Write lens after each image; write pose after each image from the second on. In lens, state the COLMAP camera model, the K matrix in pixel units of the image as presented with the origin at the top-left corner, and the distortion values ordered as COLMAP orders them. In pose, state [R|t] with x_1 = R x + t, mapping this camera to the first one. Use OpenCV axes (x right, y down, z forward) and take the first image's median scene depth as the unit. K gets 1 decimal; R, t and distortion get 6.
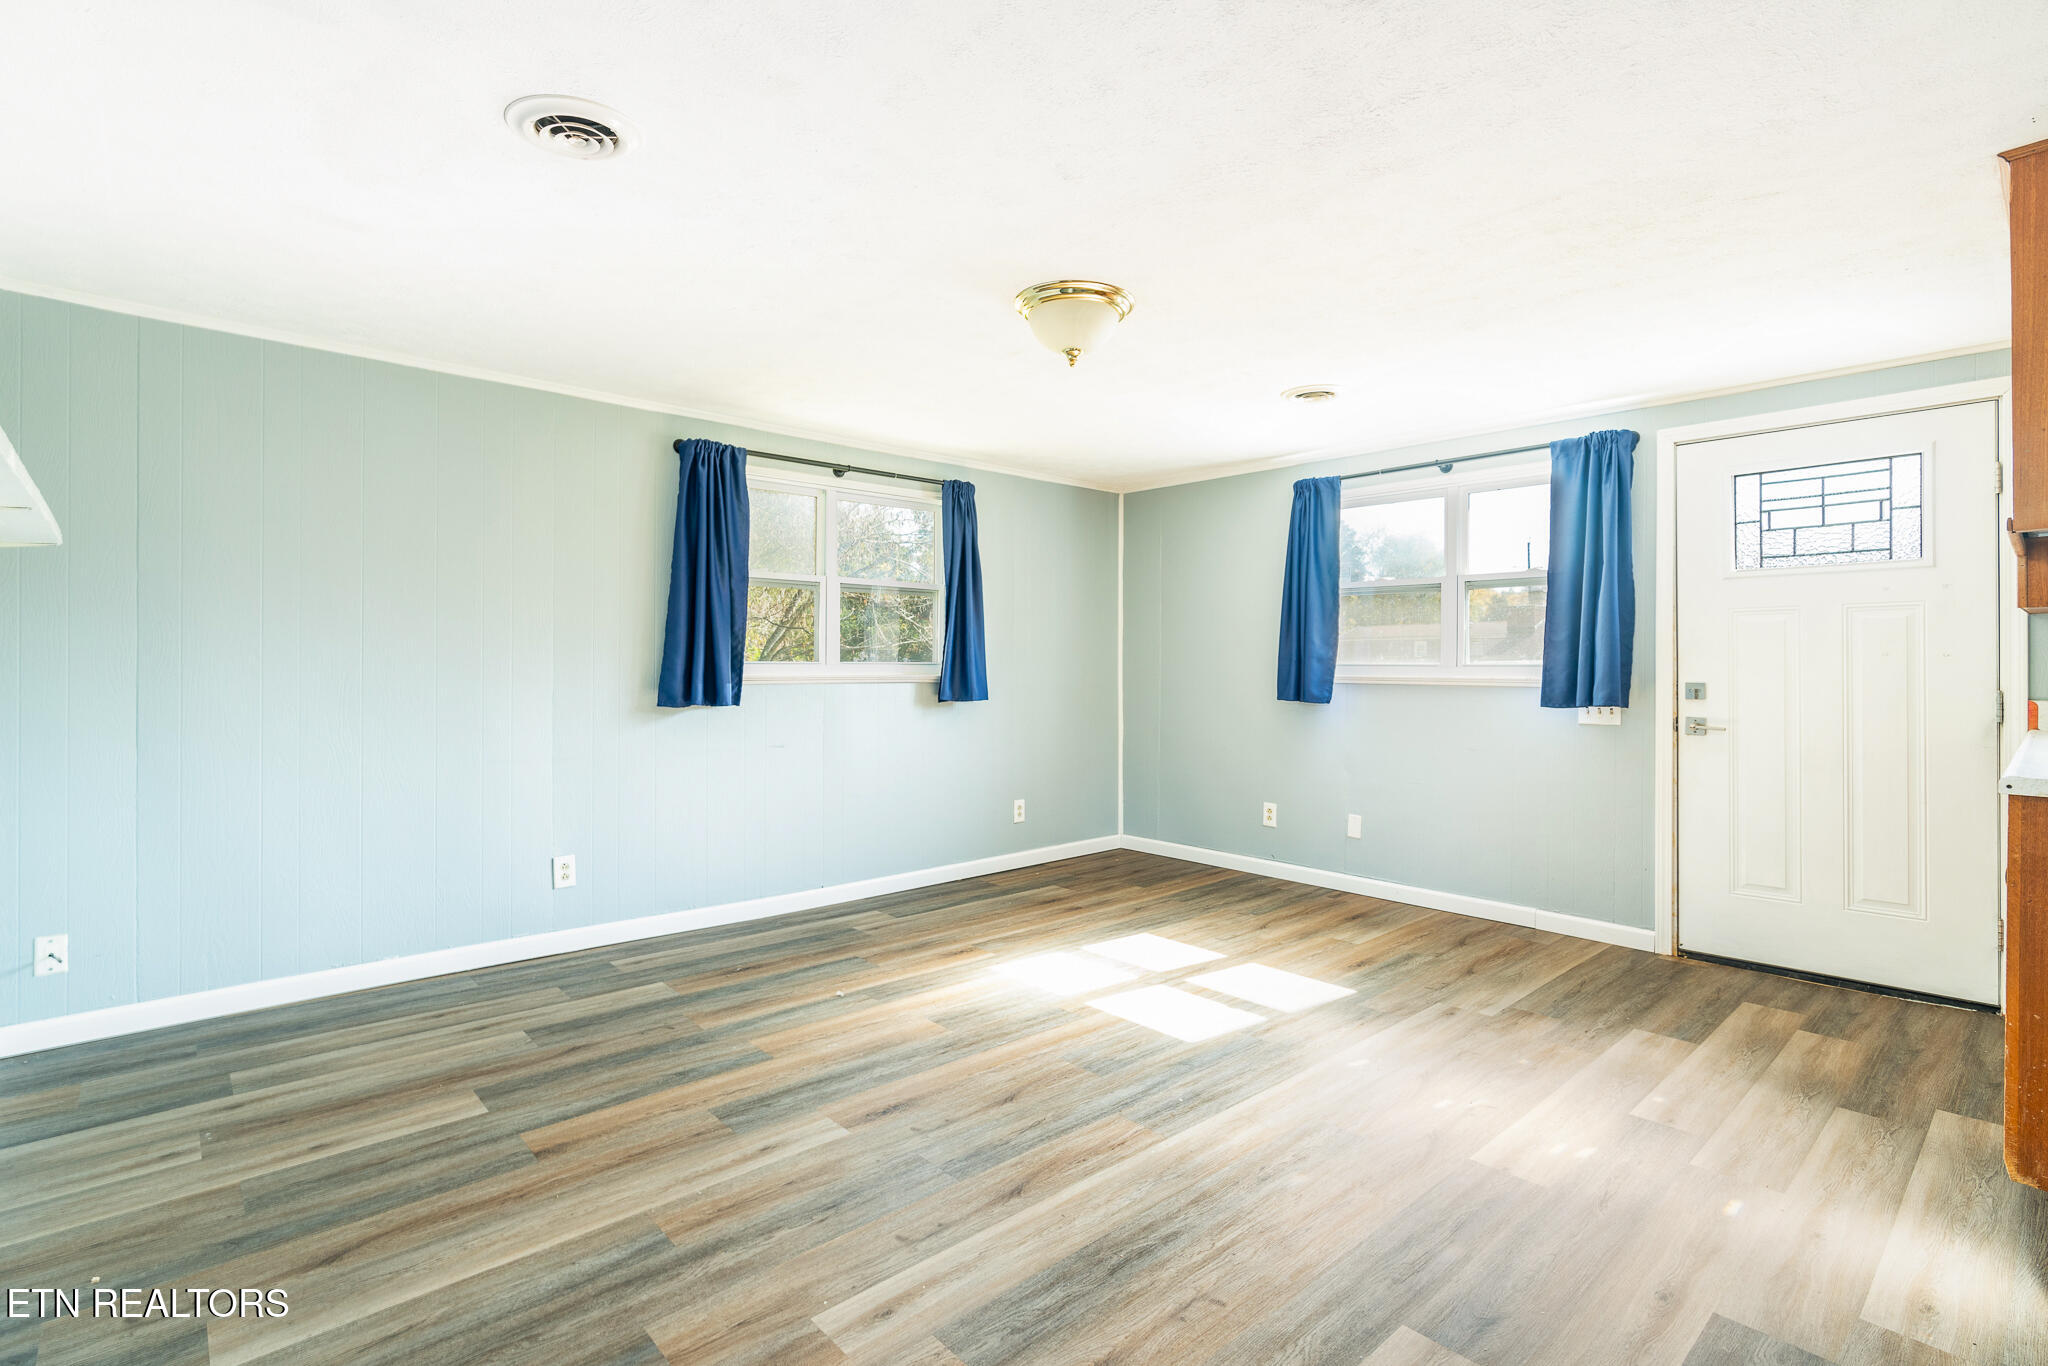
lens RADIAL K [[983.9, 0, 1032.6], [0, 983.9, 664.8], [0, 0, 1]] dist [0.011060, 0.000432]
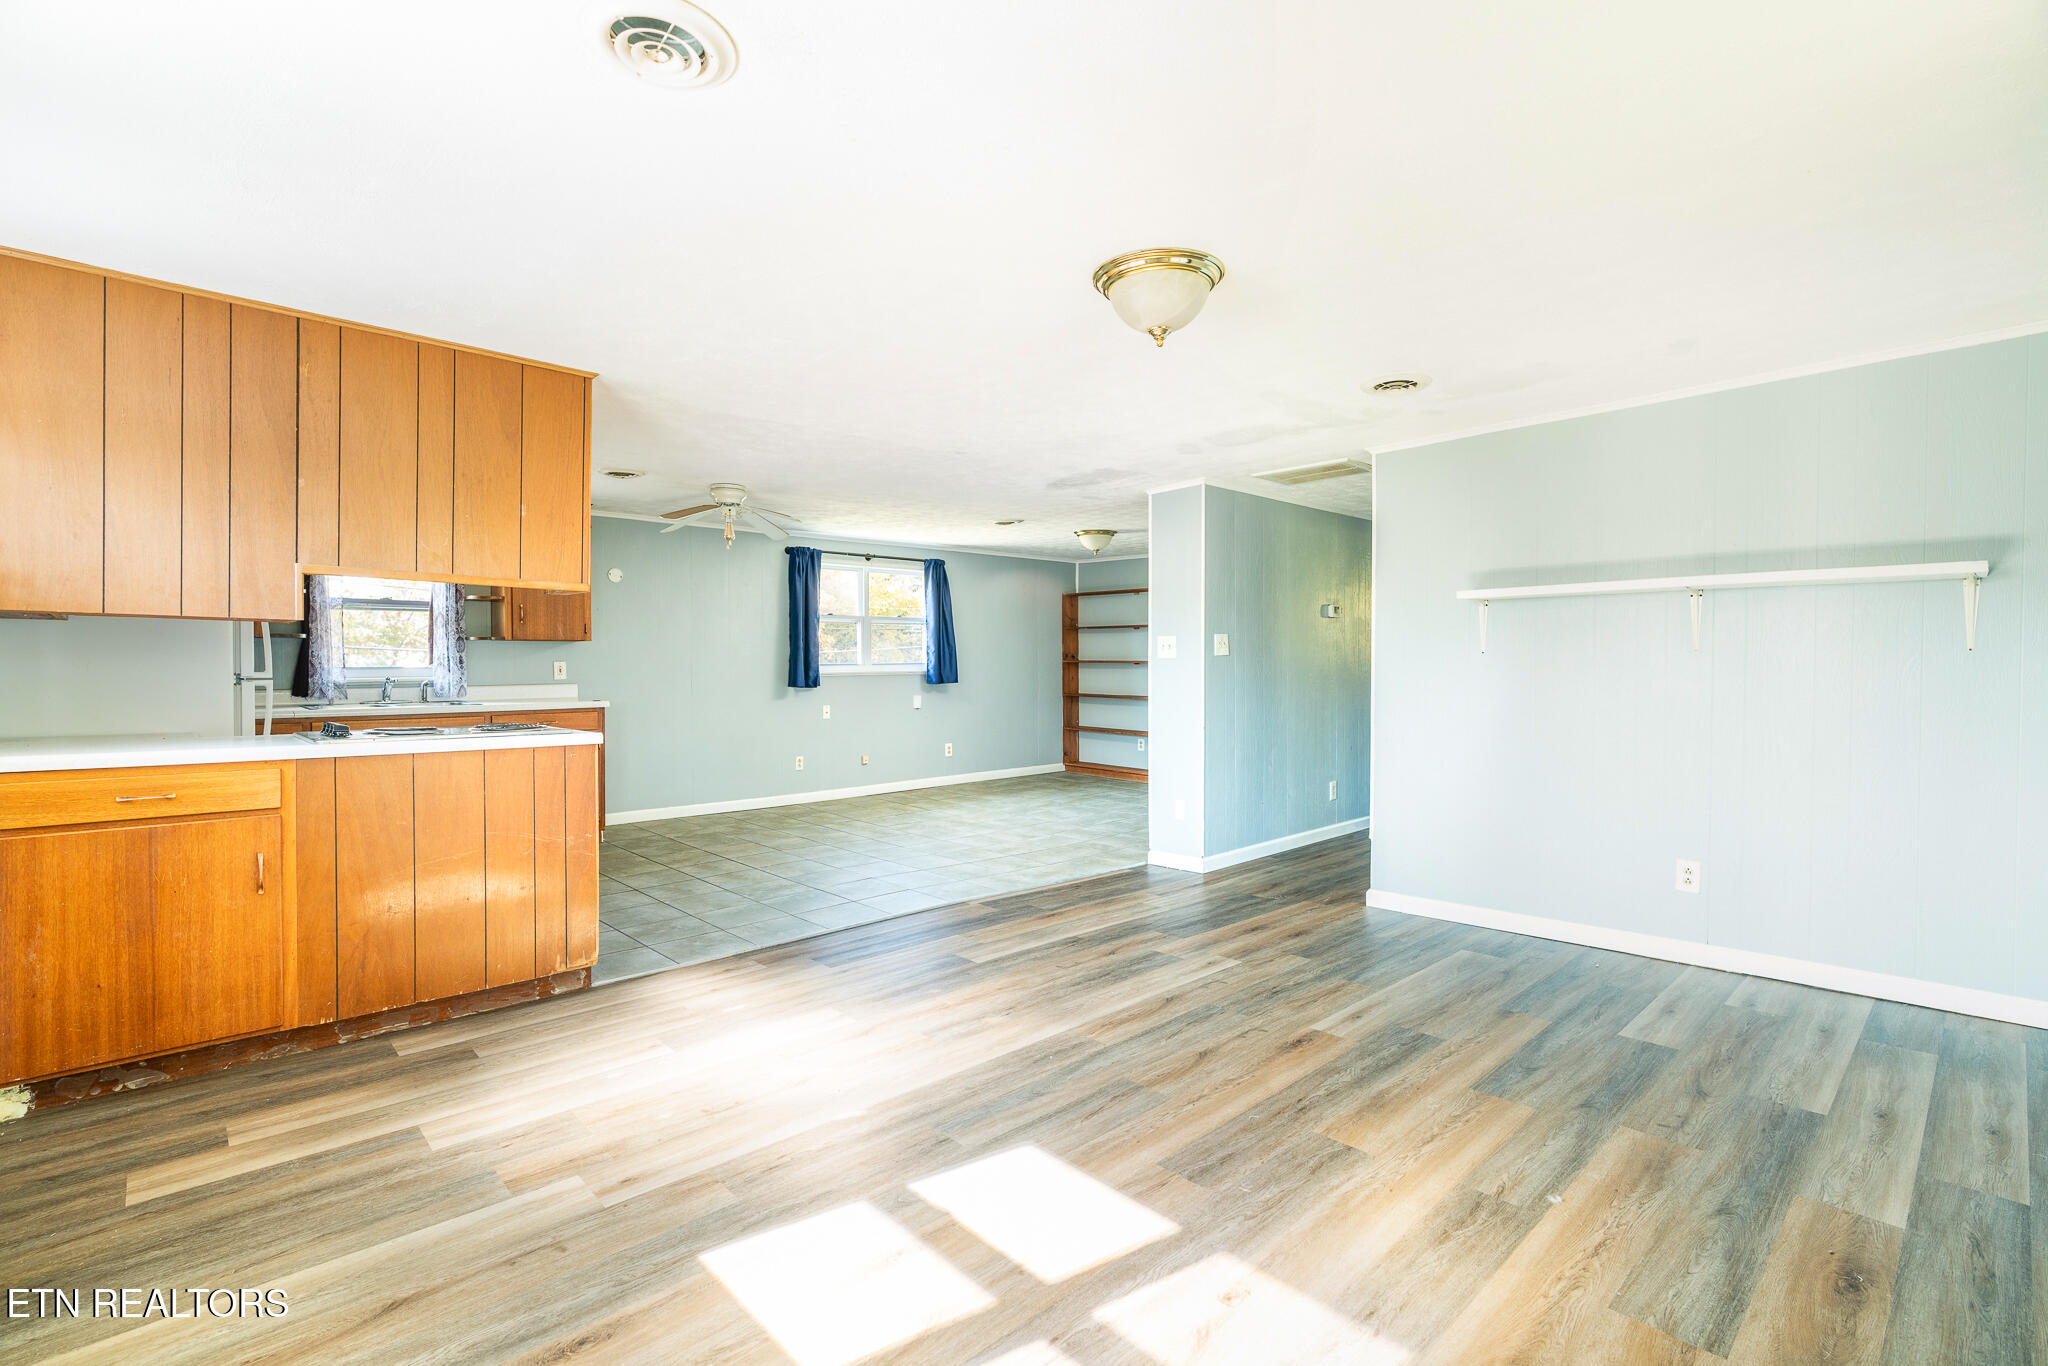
lens RADIAL K [[933.8, 0, 1033.2], [0, 933.8, 673.1], [0, 0, 1]] dist [-0.001405, 0.000612]
pose [[-0.999838, -0.001281, -0.017957, 0.161439], [-0.001496, 0.999927, 0.011985, -0.009133], [0.017940, 0.012010, -0.999767, 1.744496]]
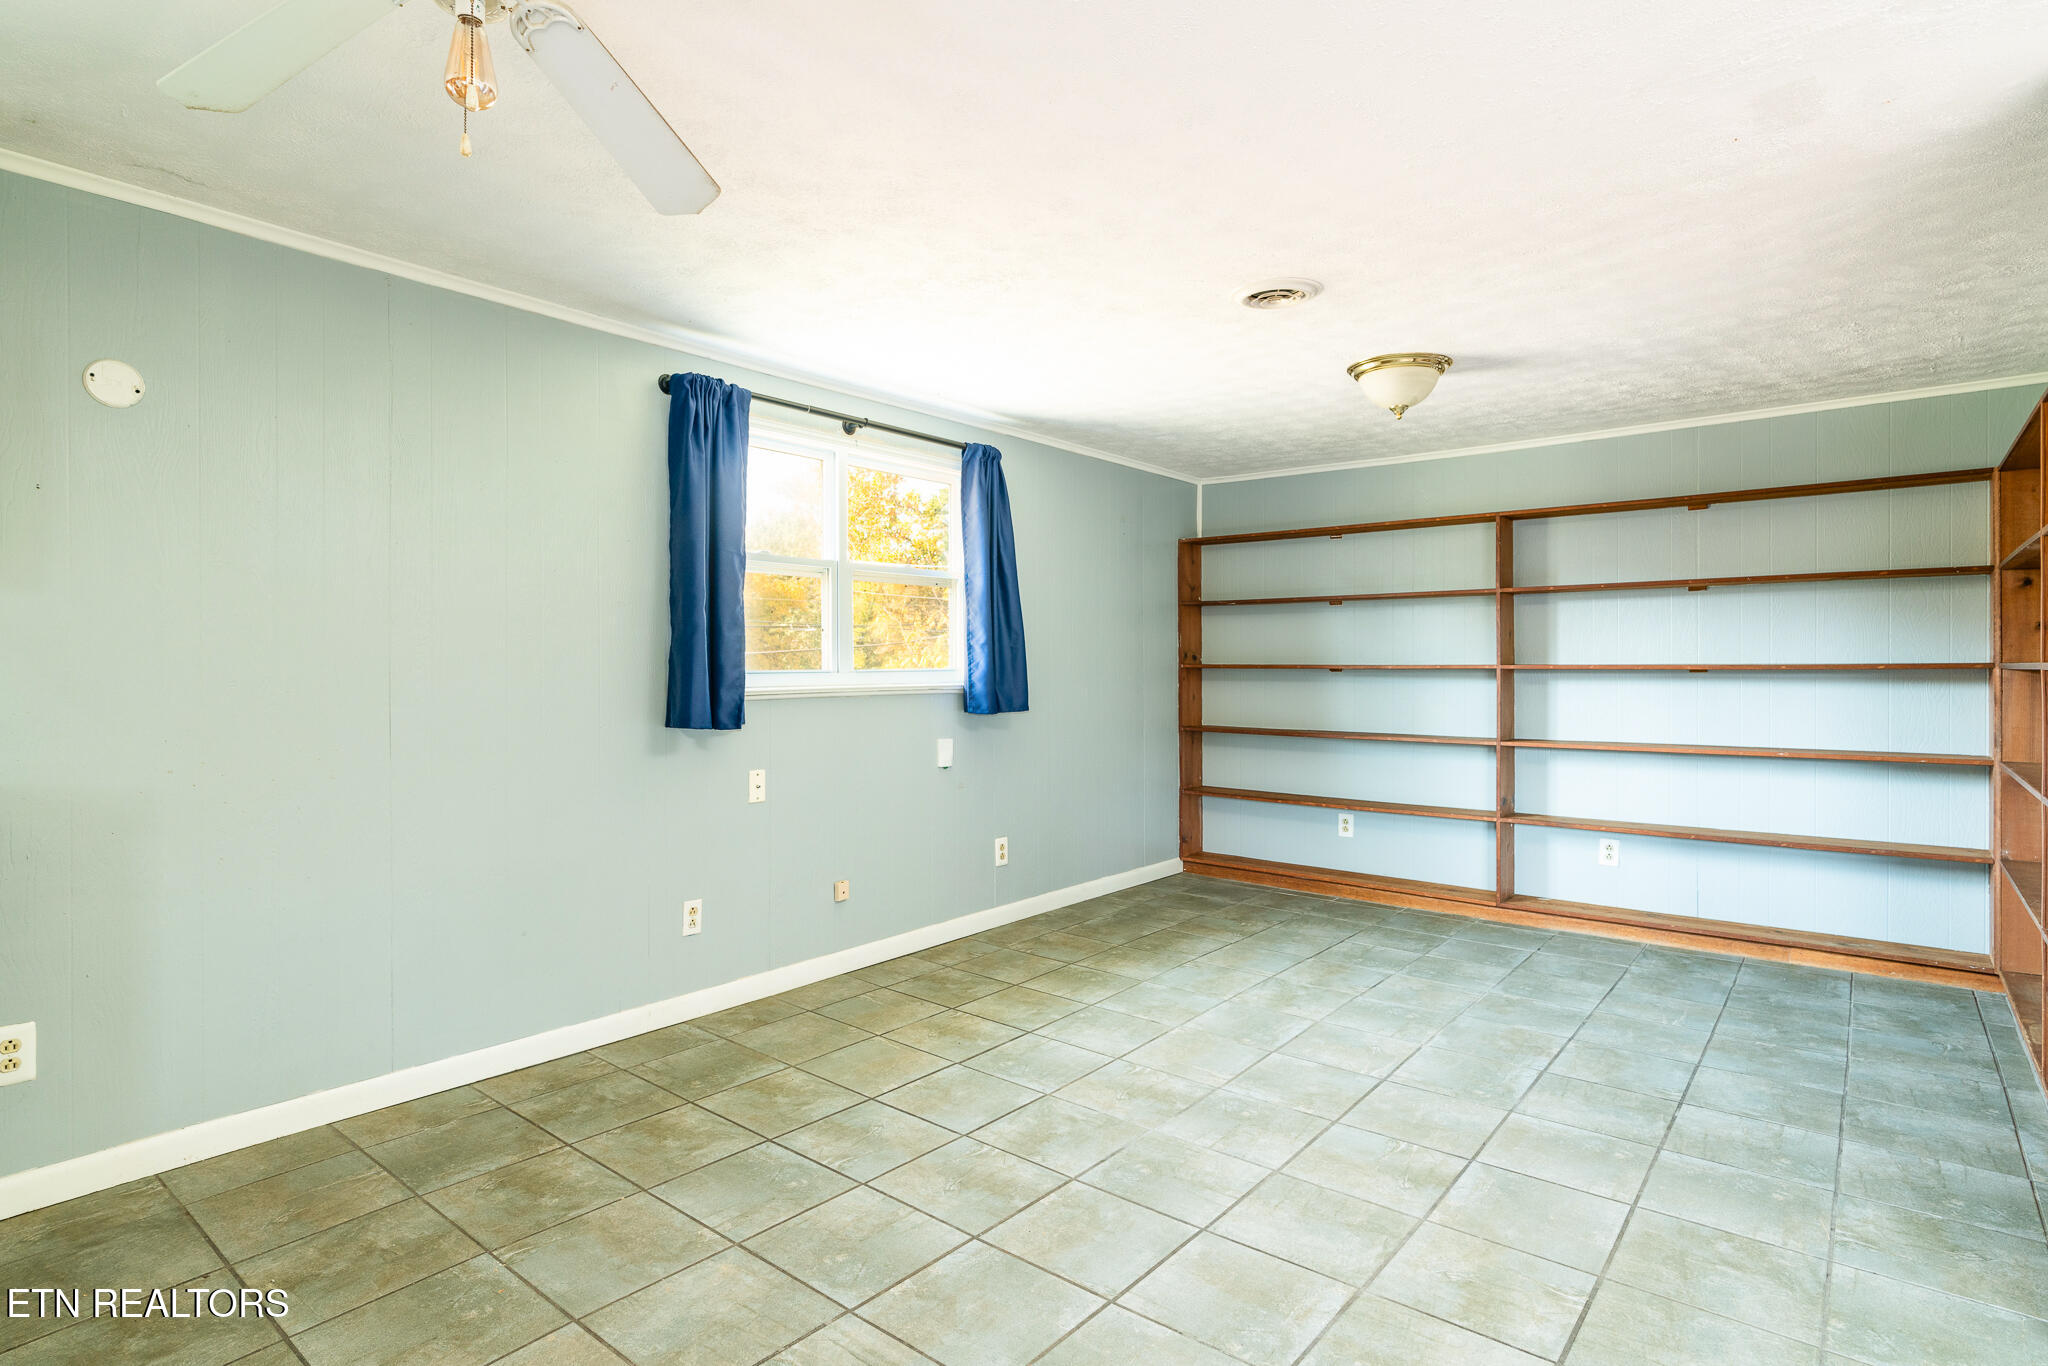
lens RADIAL K [[1045.8, 0, 1012.4], [0, 1045.8, 662.6], [0, 0, 1]] dist [0.006317, 0.000086]
pose [[-0.992237, -0.002853, -0.124328, 0.534642], [-0.001952, 0.999971, -0.007368, -0.002781], [0.124345, -0.007068, -0.992214, 0.420257]]
